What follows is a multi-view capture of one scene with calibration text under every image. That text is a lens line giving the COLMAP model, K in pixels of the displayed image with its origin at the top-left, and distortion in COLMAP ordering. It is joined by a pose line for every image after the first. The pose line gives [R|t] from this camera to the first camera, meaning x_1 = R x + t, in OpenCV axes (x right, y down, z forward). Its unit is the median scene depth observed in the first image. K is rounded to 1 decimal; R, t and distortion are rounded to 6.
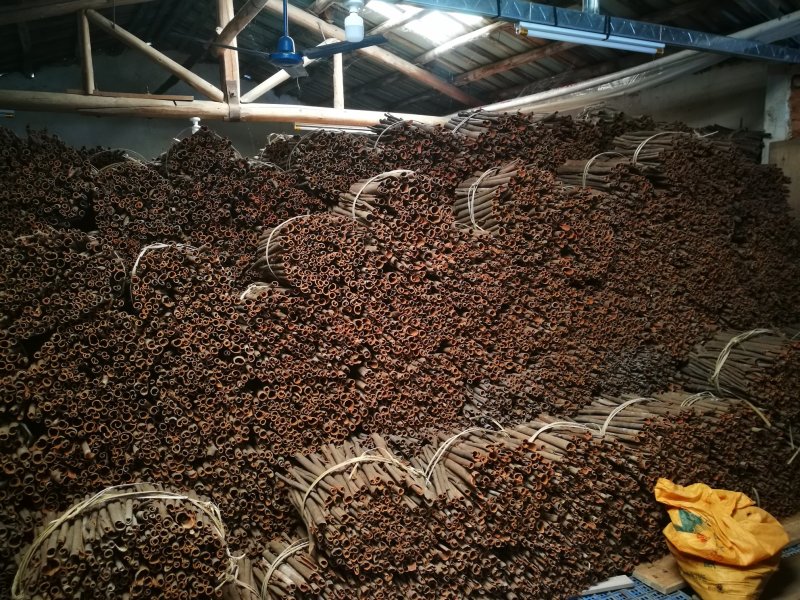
lens RADIAL K [[636.5, 0, 400.1], [0, 636.5, 300.4], [0, 0, 1]] dist [0.004350, 0.006499]
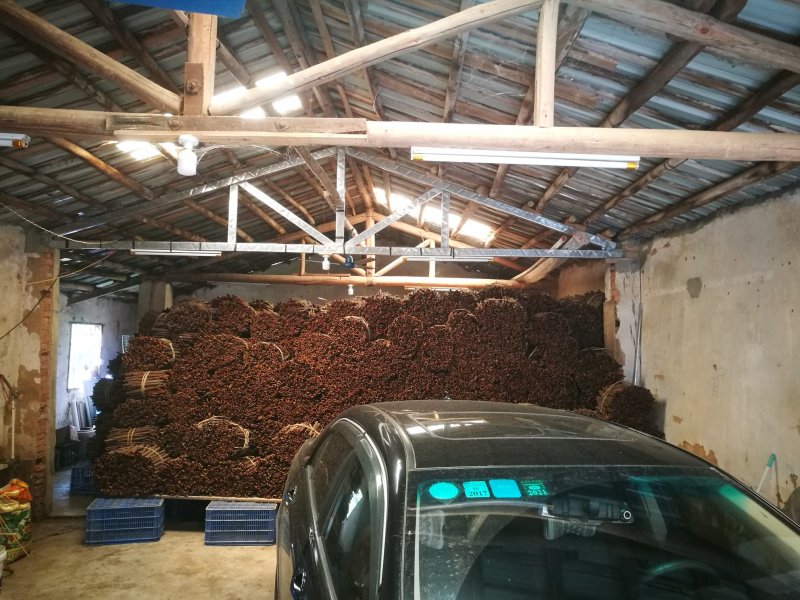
lens RADIAL K [[636.5, 0, 400.3], [0, 636.5, 300.6], [0, 0, 1]] dist [0.004350, 0.006499]
pose [[0.874310, 0.005946, -0.485332, 1.356539], [-0.106213, 0.978034, -0.179356, 0.151846], [0.473604, 0.208362, 0.855736, -1.000734]]
